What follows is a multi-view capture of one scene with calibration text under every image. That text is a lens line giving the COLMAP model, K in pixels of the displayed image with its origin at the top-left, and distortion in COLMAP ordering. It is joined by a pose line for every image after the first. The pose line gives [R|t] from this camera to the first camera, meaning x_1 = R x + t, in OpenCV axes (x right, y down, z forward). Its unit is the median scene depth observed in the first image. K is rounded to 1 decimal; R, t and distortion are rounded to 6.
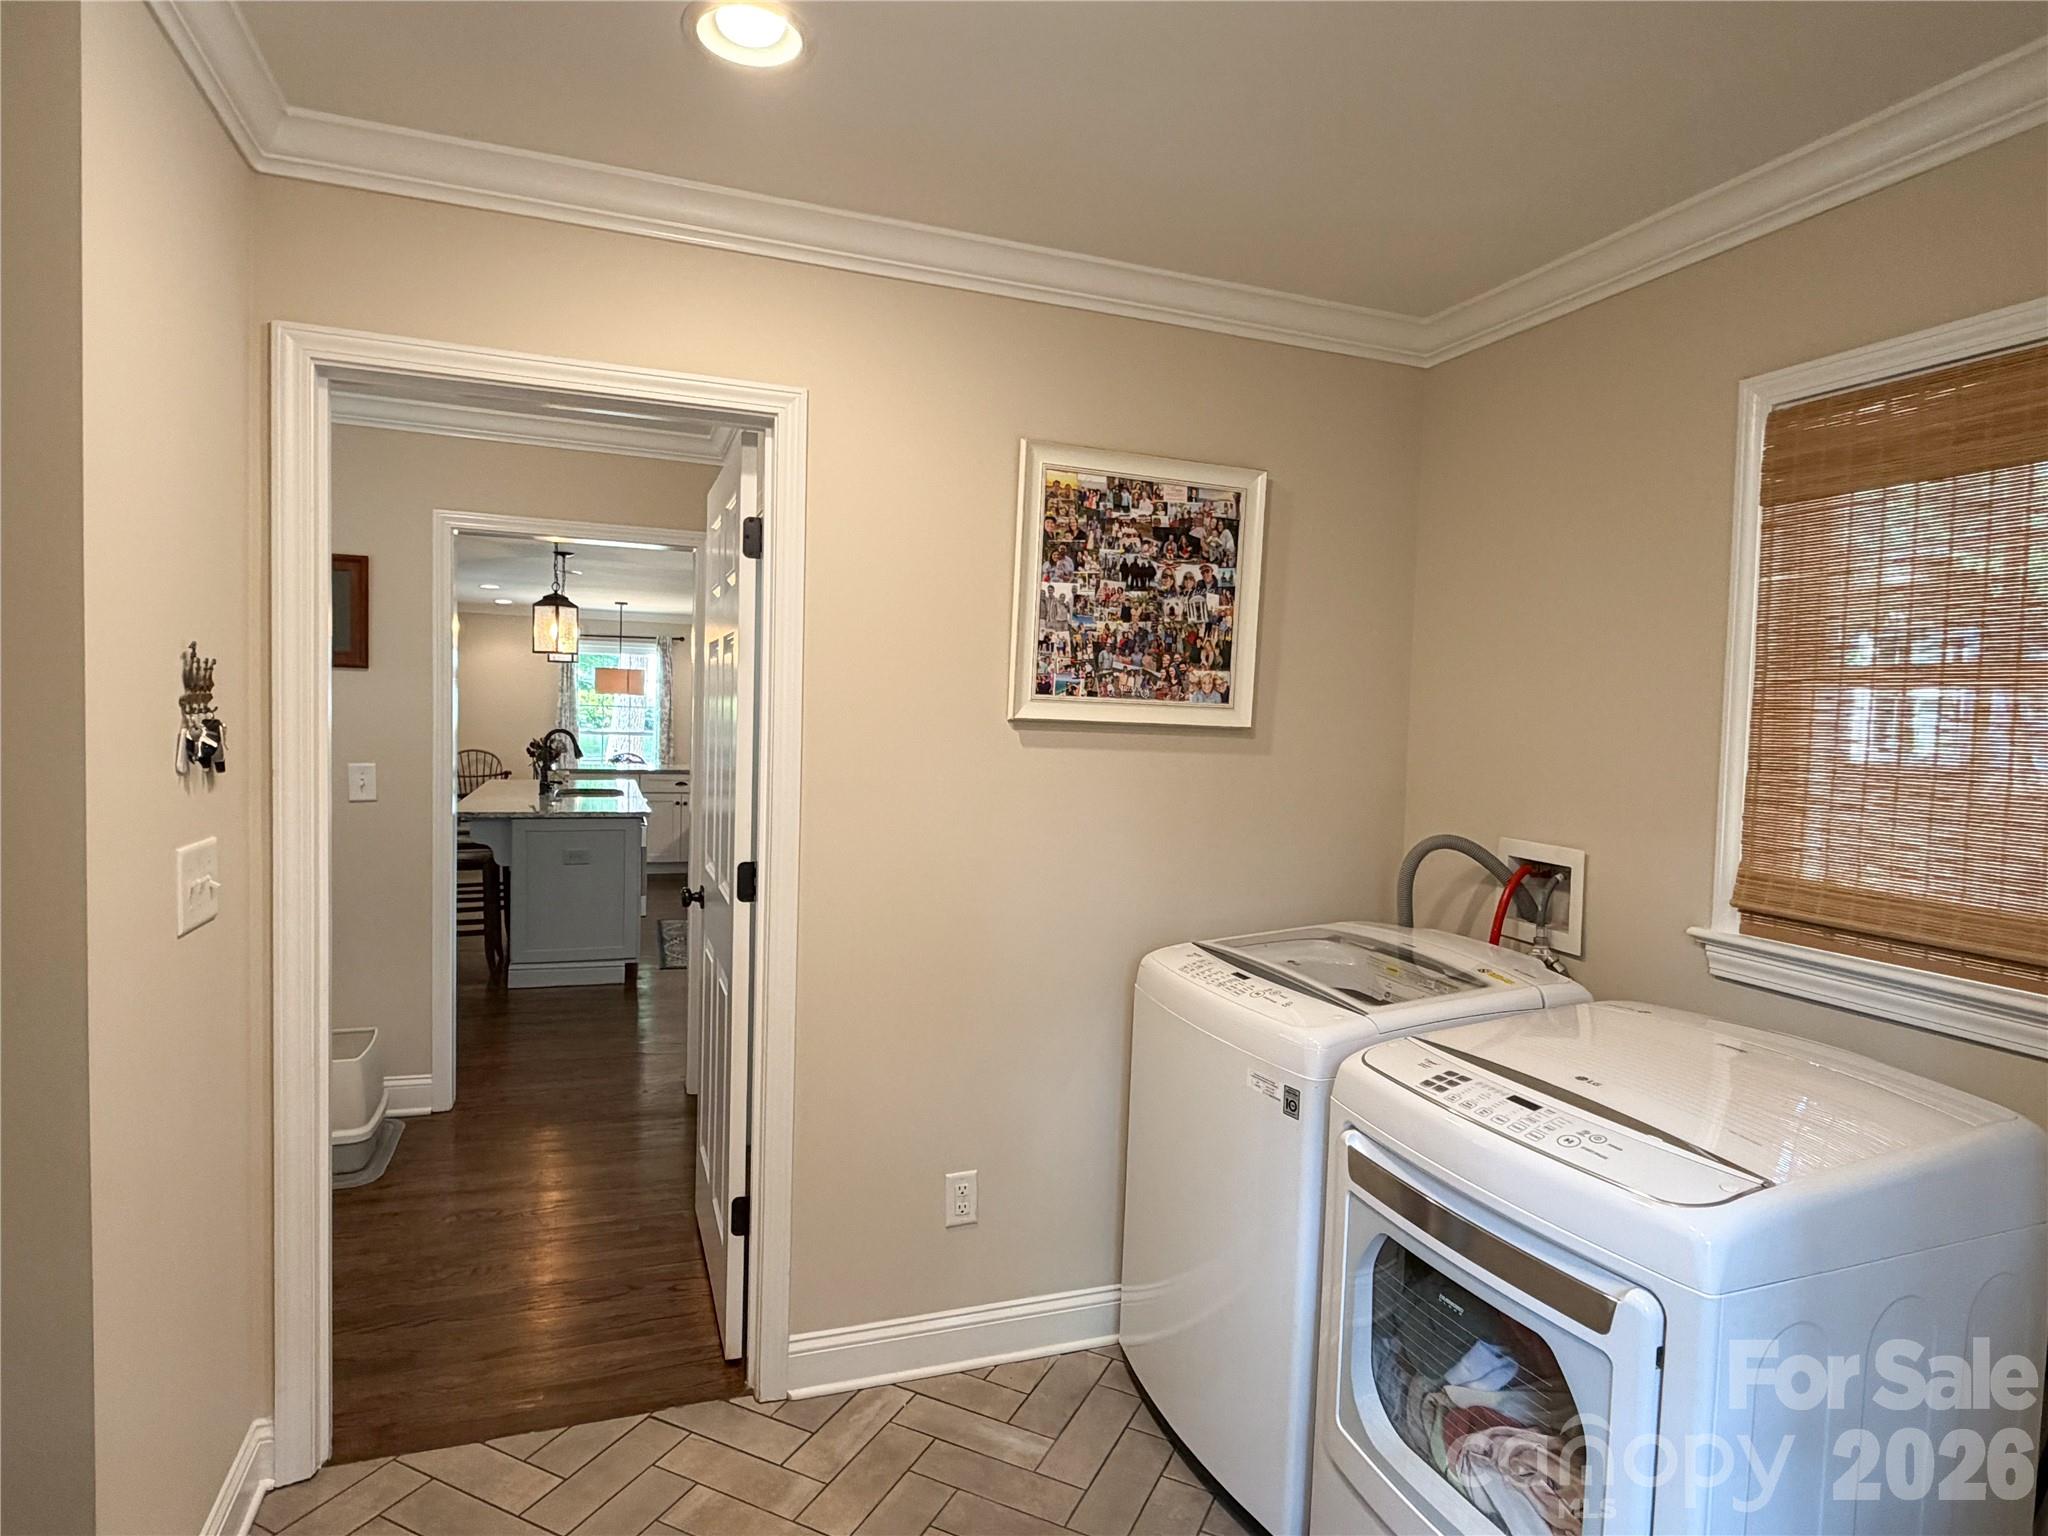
lens RADIAL K [[1145.3, 0, 1017.5], [0, 1145.3, 772.4], [0, 0, 1]] dist [-0.002756, 0.001465]
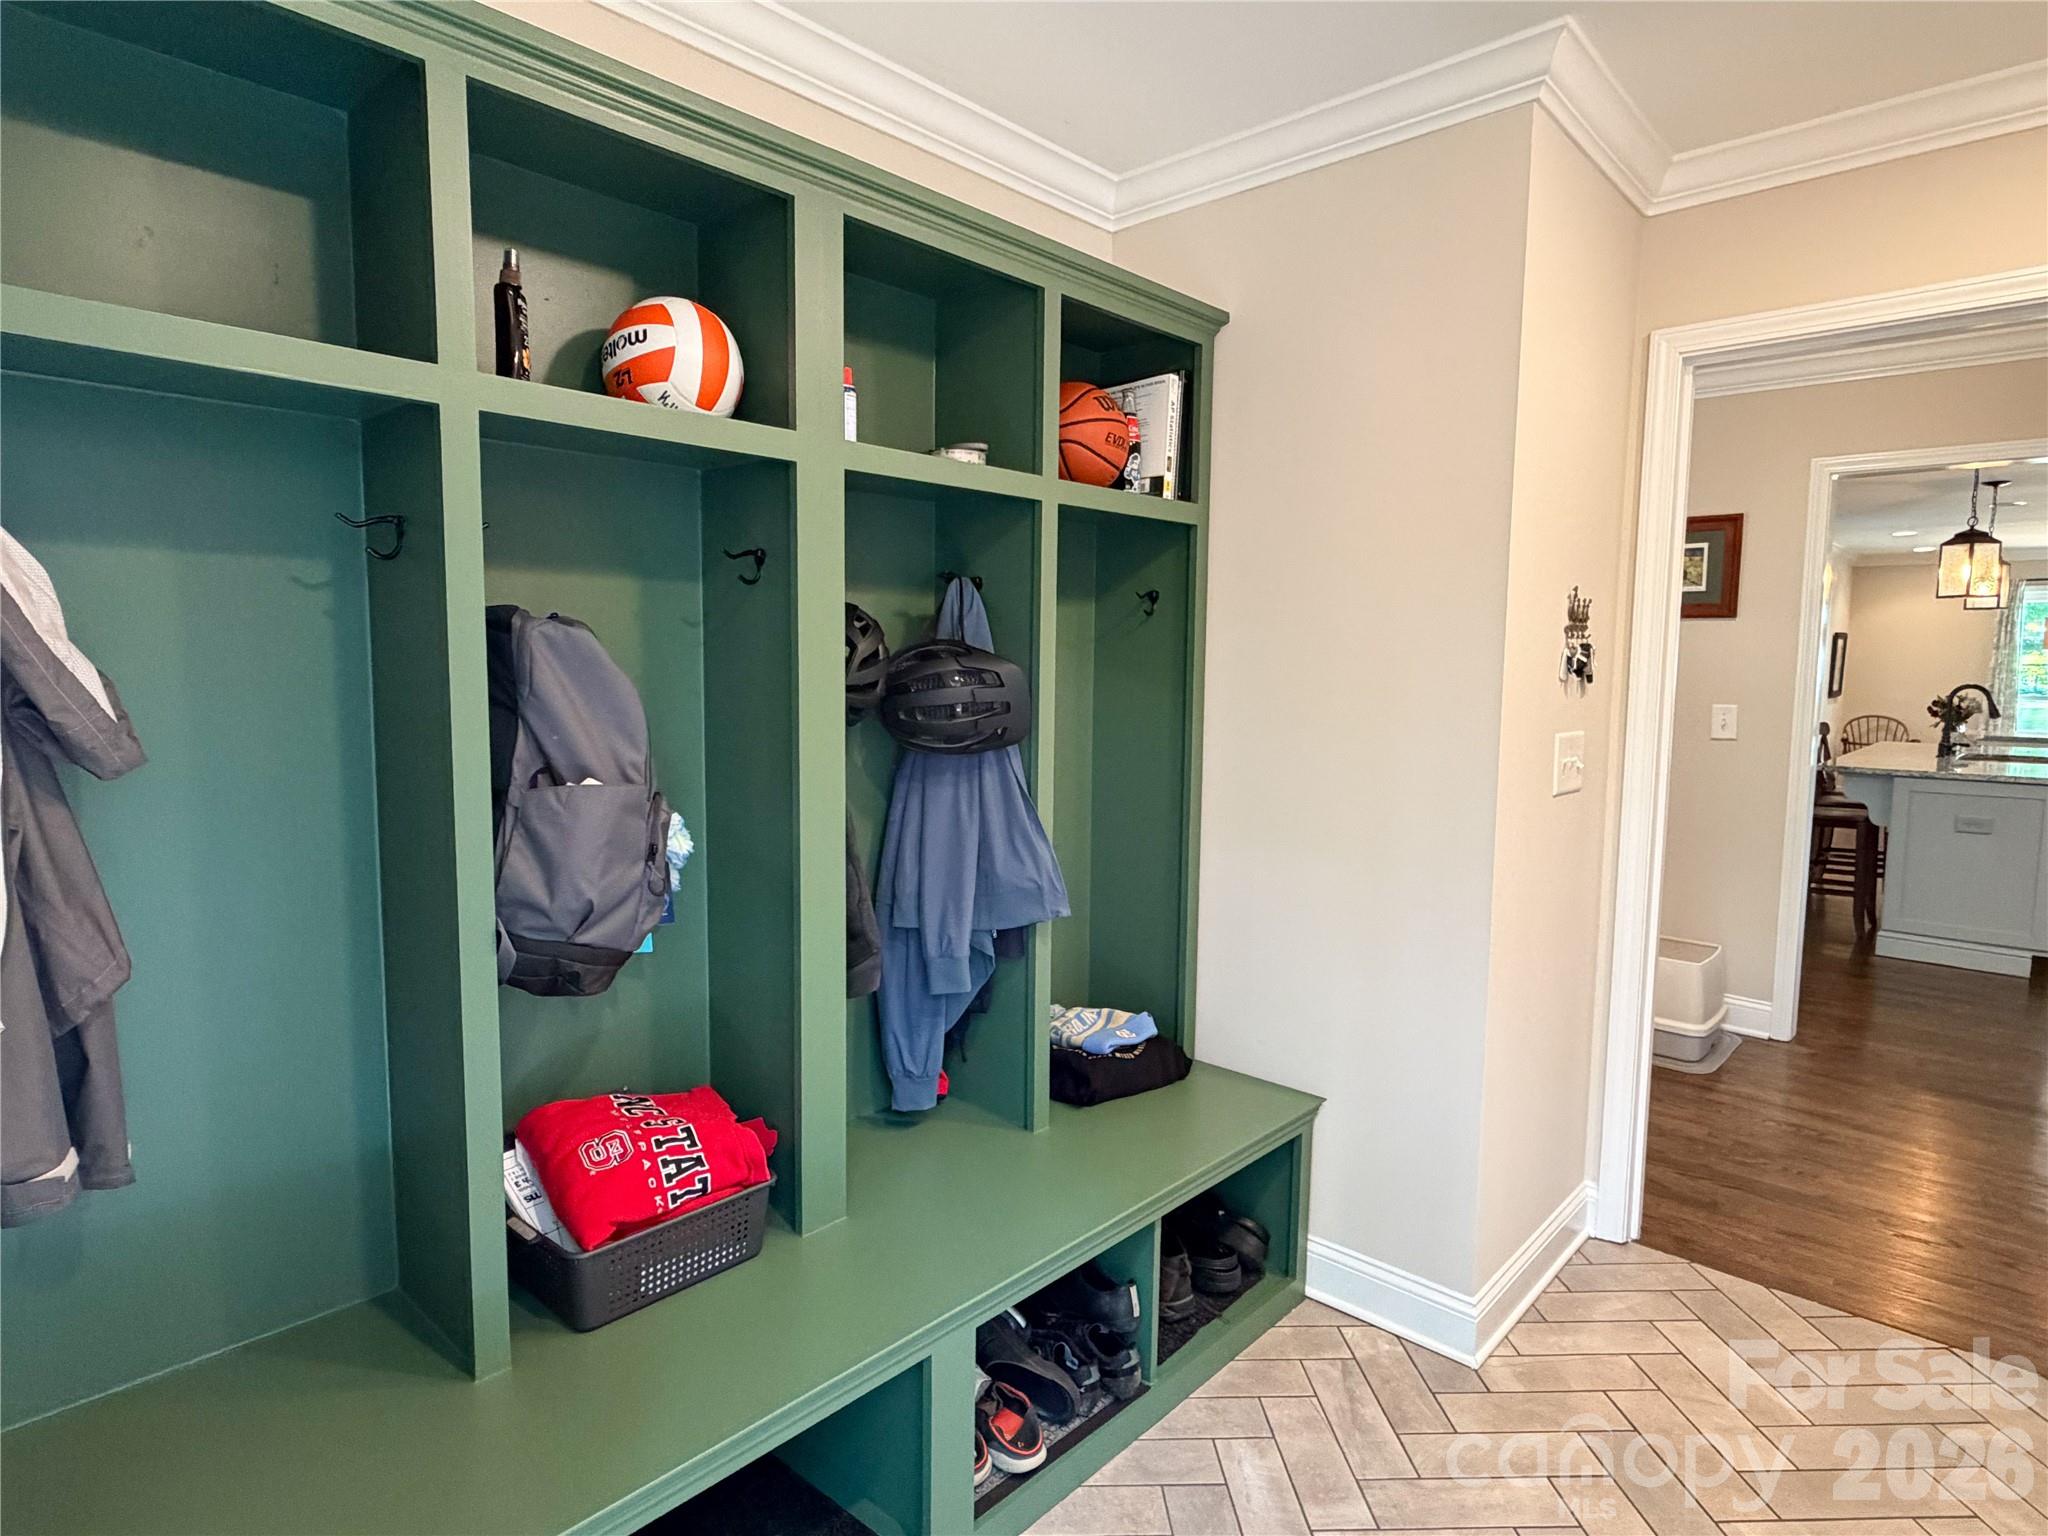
lens RADIAL K [[1145.3, 0, 1017.5], [0, 1145.3, 772.4], [0, 0, 1]] dist [-0.002756, 0.001465]
pose [[0.456823, 0.061200, -0.887450, 0.134866], [-0.040280, 0.998030, 0.048091, 0.044526], [0.888645, 0.013777, 0.458388, -0.147549]]
